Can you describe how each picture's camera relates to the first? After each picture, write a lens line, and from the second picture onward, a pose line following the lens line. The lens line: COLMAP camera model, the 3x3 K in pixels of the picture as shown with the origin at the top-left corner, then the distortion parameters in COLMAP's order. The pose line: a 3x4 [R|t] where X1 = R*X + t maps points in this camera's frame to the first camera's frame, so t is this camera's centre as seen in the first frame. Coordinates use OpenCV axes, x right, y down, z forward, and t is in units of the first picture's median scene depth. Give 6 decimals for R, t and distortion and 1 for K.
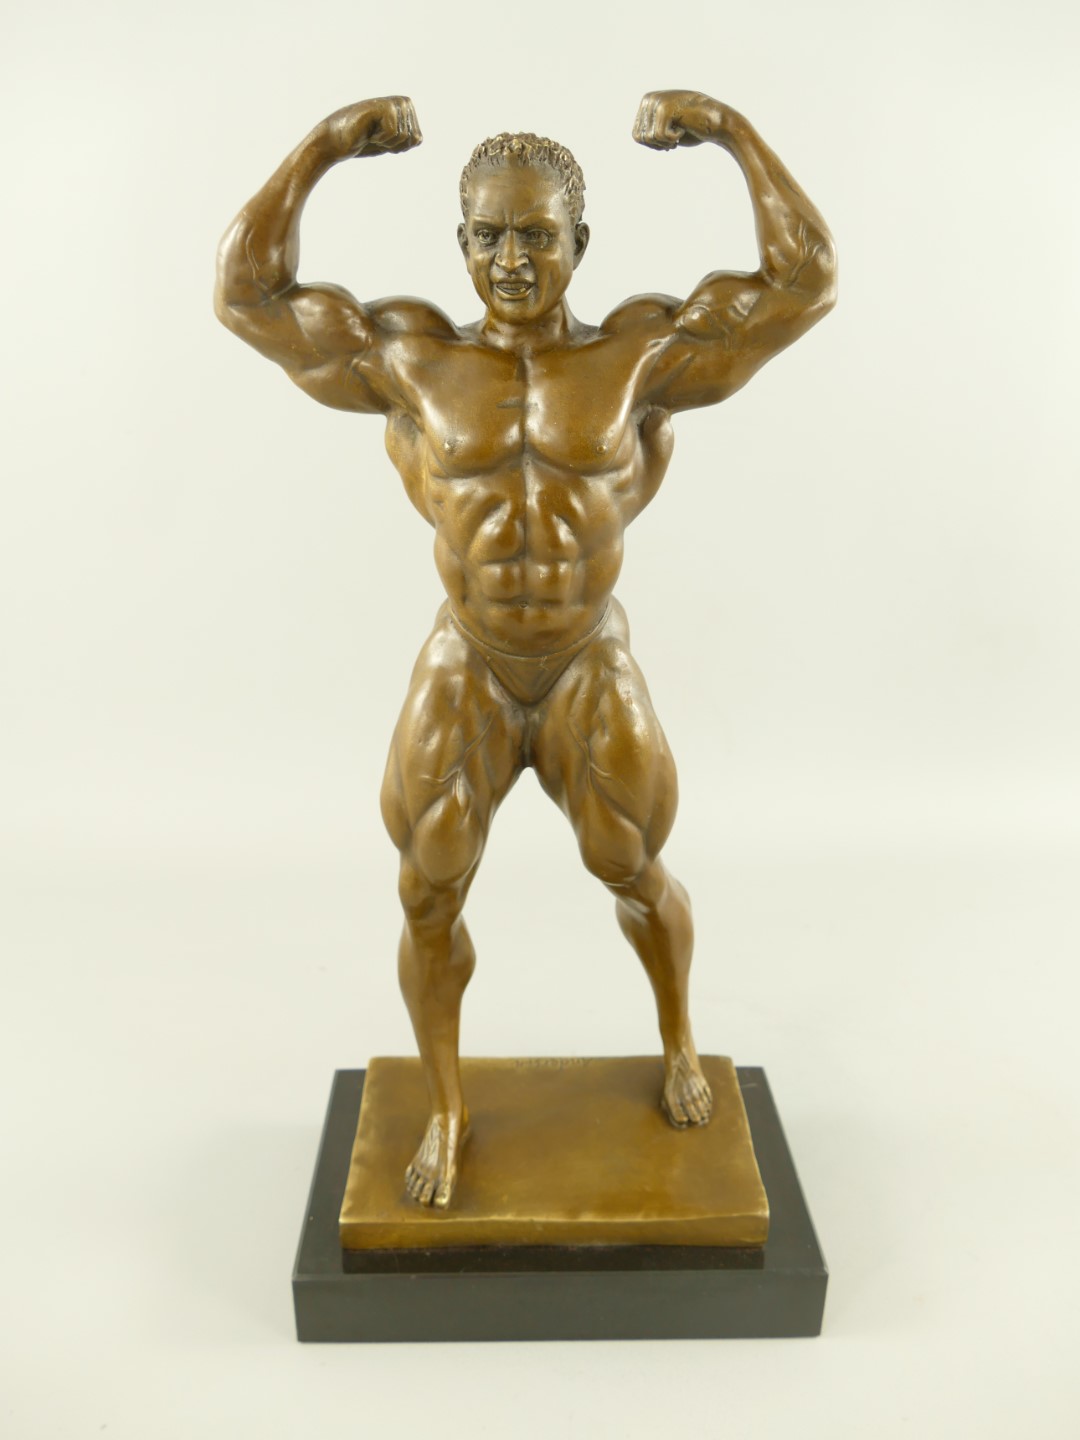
lens RADIAL K [[1138.6, 0, 534.3], [0, 1138.6, 715.0], [0, 0, 1]] dist [-0.004859, -0.013539]
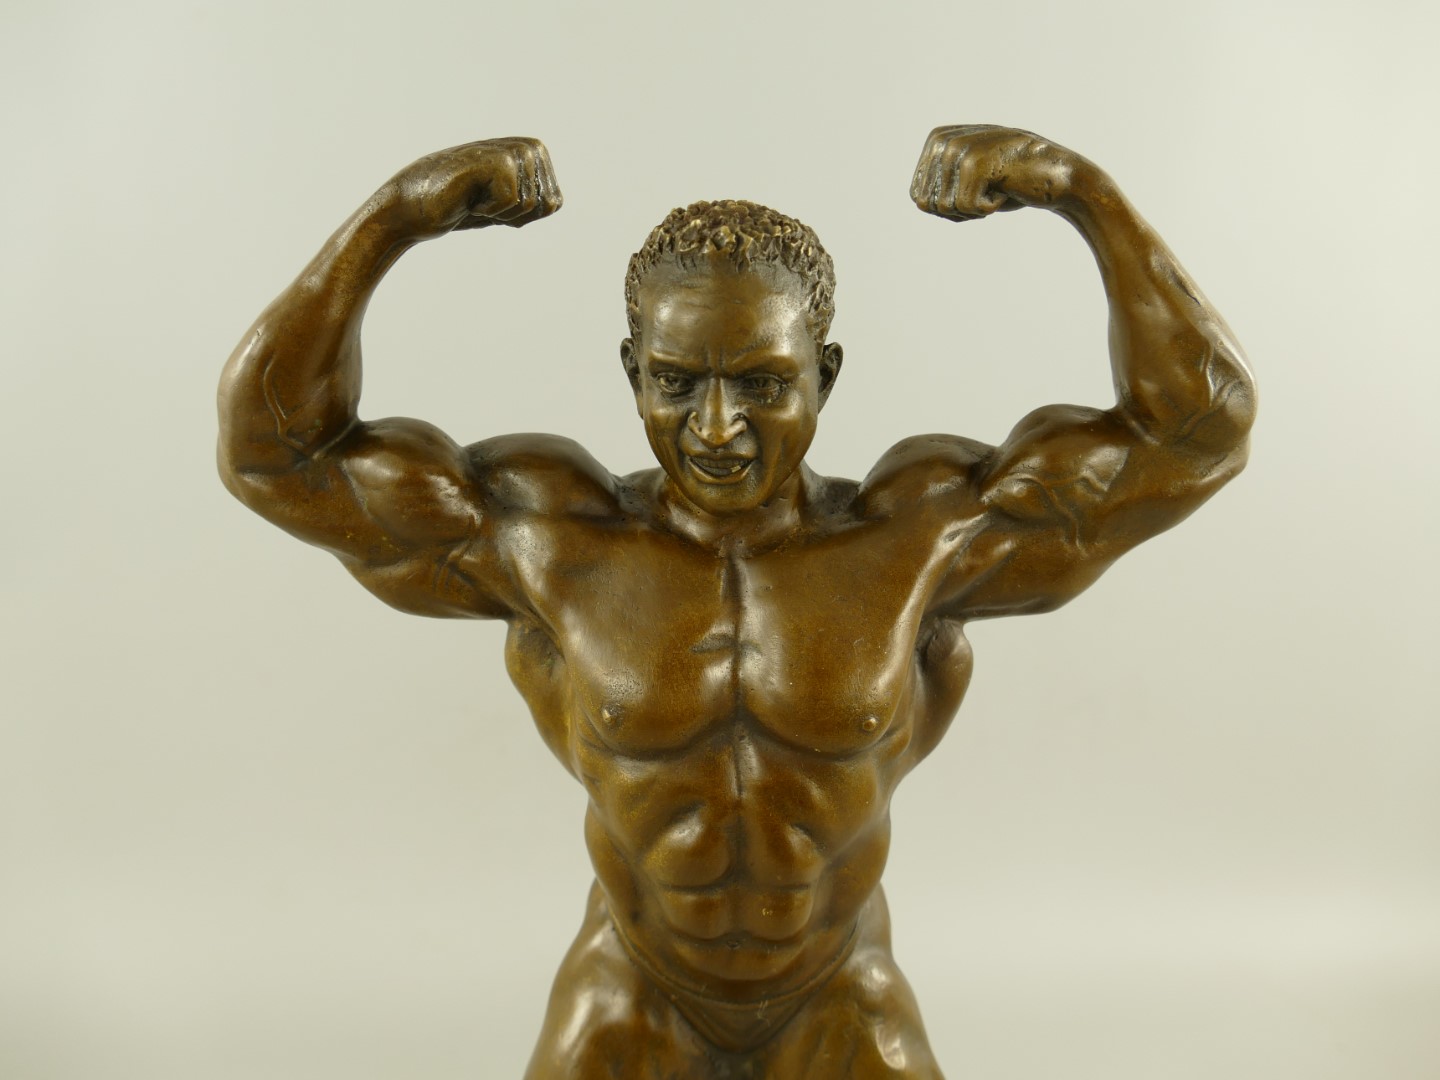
lens RADIAL K [[1138.6, 0, 713.0], [0, 1138.6, 551.4], [0, 0, 1]] dist [-0.004859, -0.013539]
pose [[0.999736, -0.008491, 0.021372, -0.032791], [0.009393, 0.999053, -0.042473, -0.291747], [-0.020992, 0.042663, 0.998869, 0.400327]]
